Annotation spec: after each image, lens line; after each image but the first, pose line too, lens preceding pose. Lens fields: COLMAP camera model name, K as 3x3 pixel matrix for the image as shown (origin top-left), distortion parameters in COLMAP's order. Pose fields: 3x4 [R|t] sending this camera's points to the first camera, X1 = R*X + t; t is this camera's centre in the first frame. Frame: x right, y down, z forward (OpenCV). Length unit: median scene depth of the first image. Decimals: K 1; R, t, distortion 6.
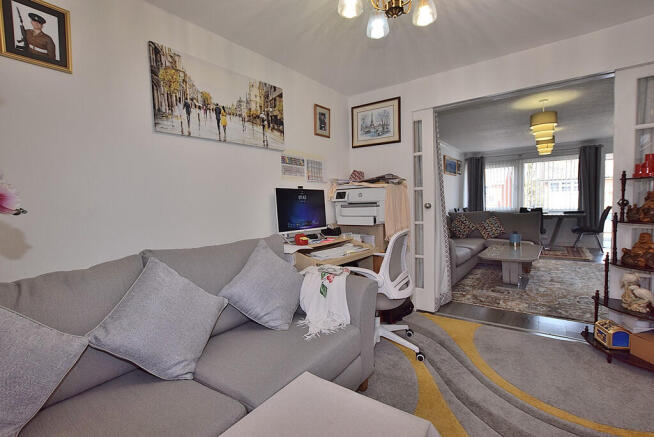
lens RADIAL K [[294.0, 0, 328.6], [0, 294.0, 220.3], [0, 0, 1]] dist [-0.031166, 0.000262]
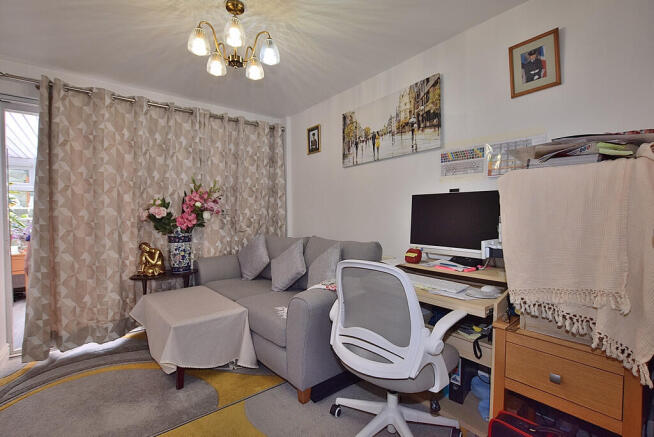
lens RADIAL K [[294.0, 0, 328.6], [0, 294.0, 220.3], [0, 0, 1]] dist [-0.031166, 0.000262]
pose [[-0.243215, 0.041614, -0.969079, 0.791739], [-0.050400, 0.997188, 0.055470, -0.071553], [0.968662, 0.062332, -0.240434, 1.002595]]
